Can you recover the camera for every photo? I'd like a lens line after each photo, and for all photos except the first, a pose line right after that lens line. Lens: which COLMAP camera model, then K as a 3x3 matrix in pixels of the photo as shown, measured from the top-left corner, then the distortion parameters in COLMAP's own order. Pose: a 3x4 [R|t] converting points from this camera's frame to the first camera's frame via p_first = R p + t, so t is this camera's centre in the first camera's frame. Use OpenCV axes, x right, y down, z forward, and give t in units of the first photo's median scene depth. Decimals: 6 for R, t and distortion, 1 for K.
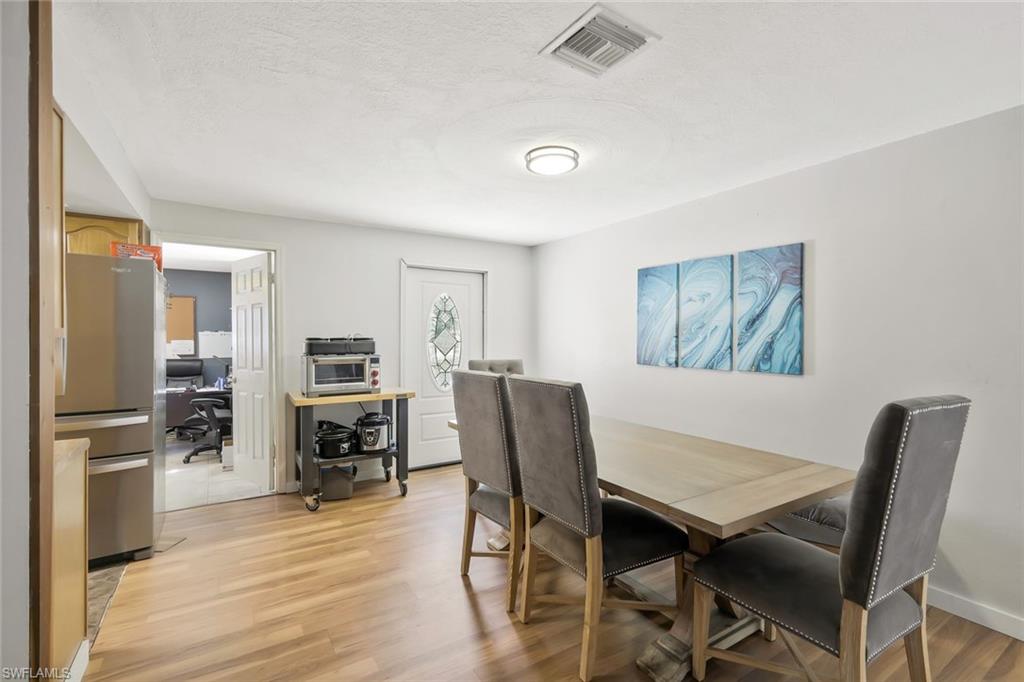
lens RADIAL K [[459.5, 0, 514.4], [0, 459.5, 340.4], [0, 0, 1]] dist [0.002010, 0.000111]
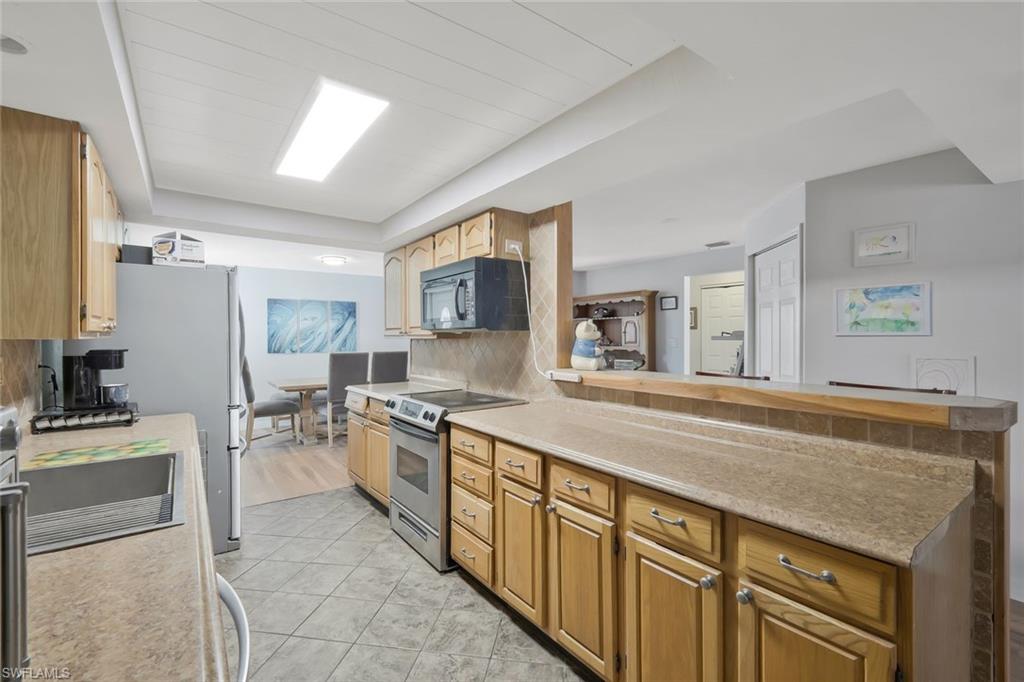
lens RADIAL K [[459.5, 0, 505.9], [0, 459.5, 335.9], [0, 0, 1]] dist [0.002010, 0.000111]
pose [[-0.060741, -0.000499, 0.998153, -1.615358], [0.005567, 0.999984, 0.000839, -0.009916], [-0.998138, 0.005608, -0.060737, 0.218642]]
